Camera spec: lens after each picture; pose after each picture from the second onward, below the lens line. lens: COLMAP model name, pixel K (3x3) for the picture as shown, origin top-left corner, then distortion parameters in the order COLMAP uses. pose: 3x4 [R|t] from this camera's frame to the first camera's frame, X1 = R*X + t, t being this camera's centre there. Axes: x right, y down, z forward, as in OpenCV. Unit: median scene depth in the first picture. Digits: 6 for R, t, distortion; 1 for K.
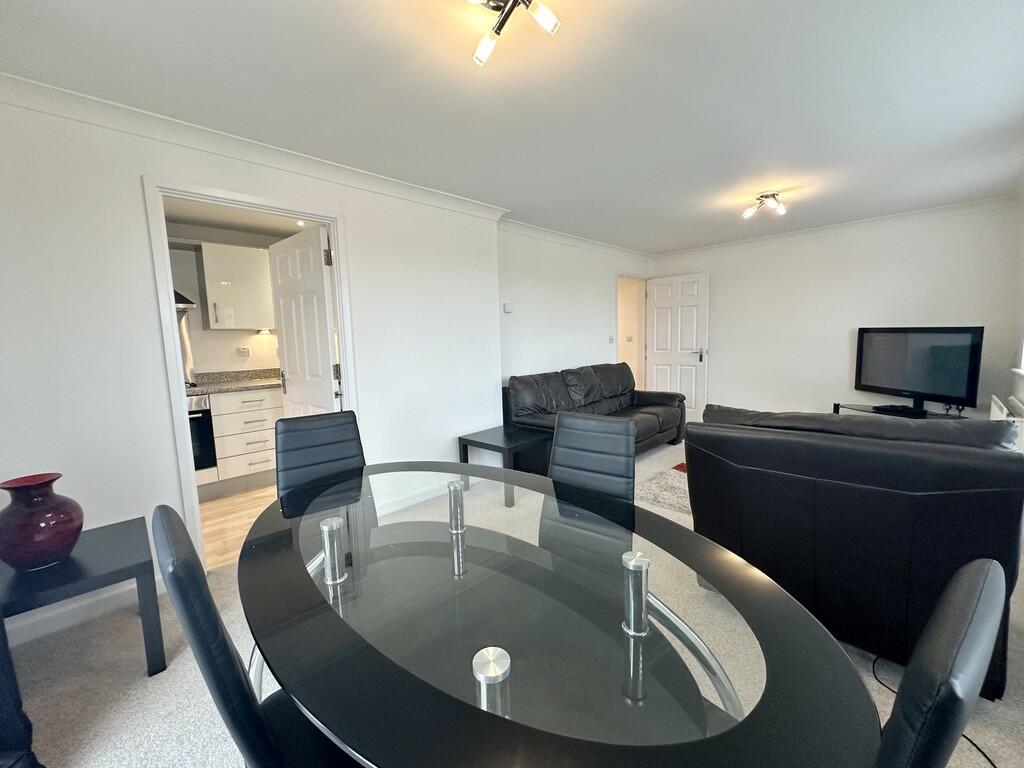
lens RADIAL K [[411.0, 0, 512.0], [0, 411.0, 384.0], [0, 0, 1]] dist [0.000948, 0.000171]
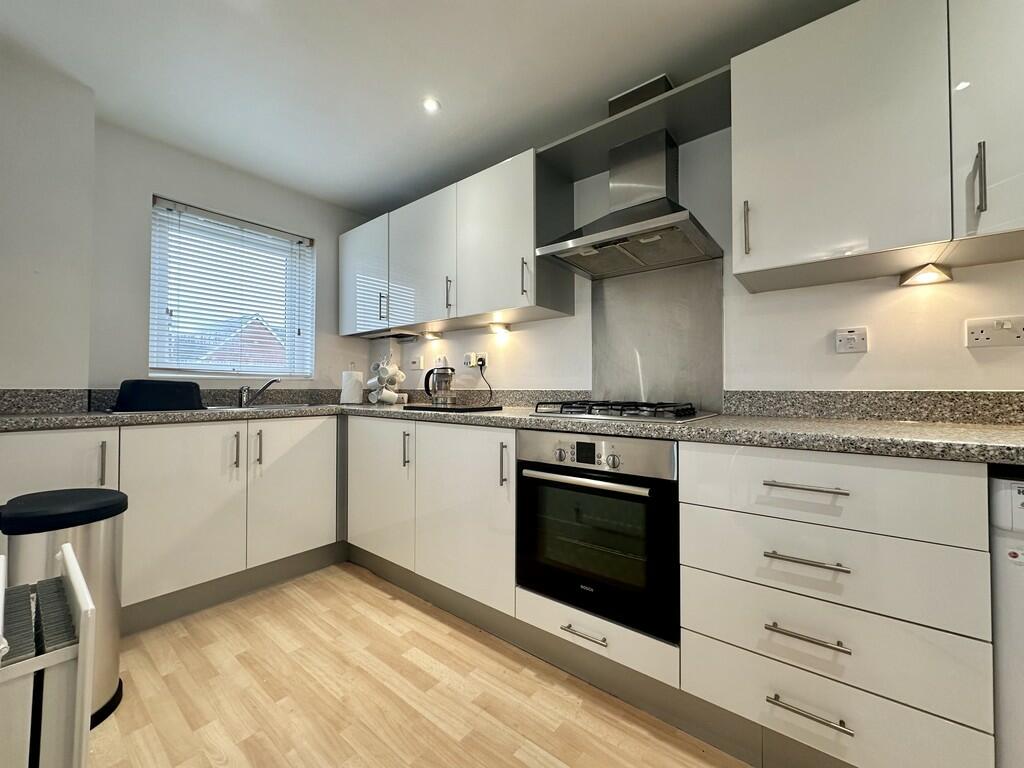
lens RADIAL K [[411.0, 0, 512.0], [0, 411.0, 384.0], [0, 0, 1]] dist [0.000948, 0.000171]
pose [[0.114279, 0.016964, -0.993304, -0.367973], [-0.114018, 0.993471, 0.003849, -0.008925], [0.986884, 0.112814, 0.115467, 0.754330]]
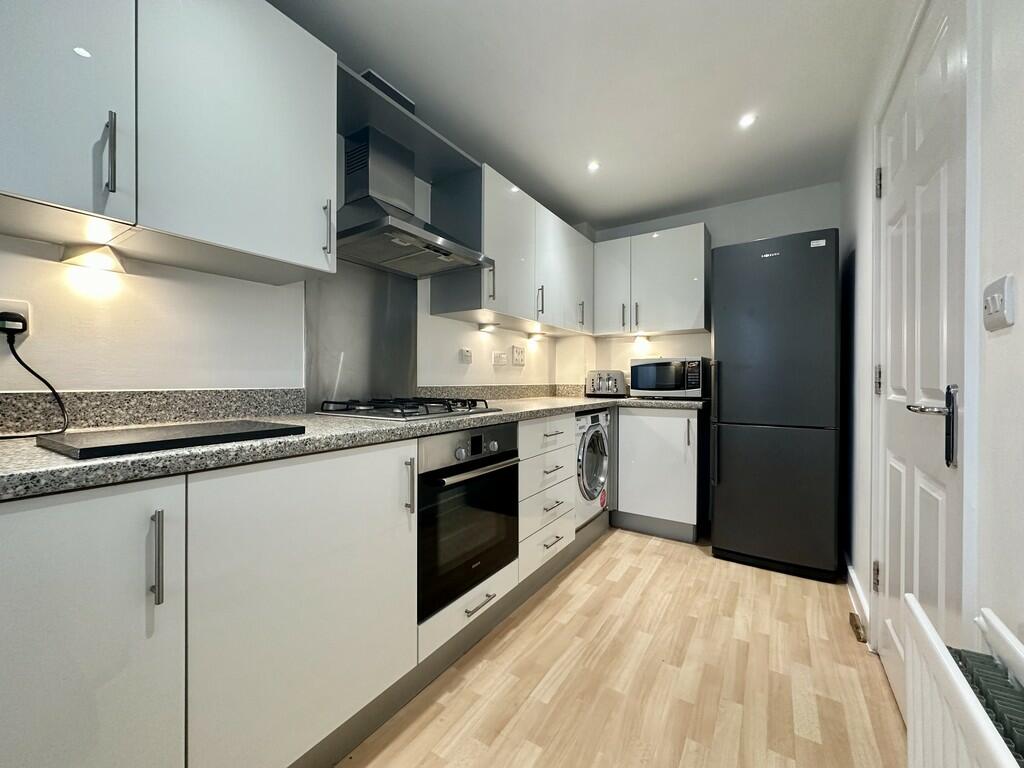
lens RADIAL K [[411.0, 0, 512.0], [0, 411.0, 384.0], [0, 0, 1]] dist [0.000948, 0.000171]
pose [[0.975631, 0.030179, 0.217331, -0.807847], [-0.007728, 0.994608, -0.103420, 0.029936], [-0.219280, 0.099220, 0.970604, 0.437094]]
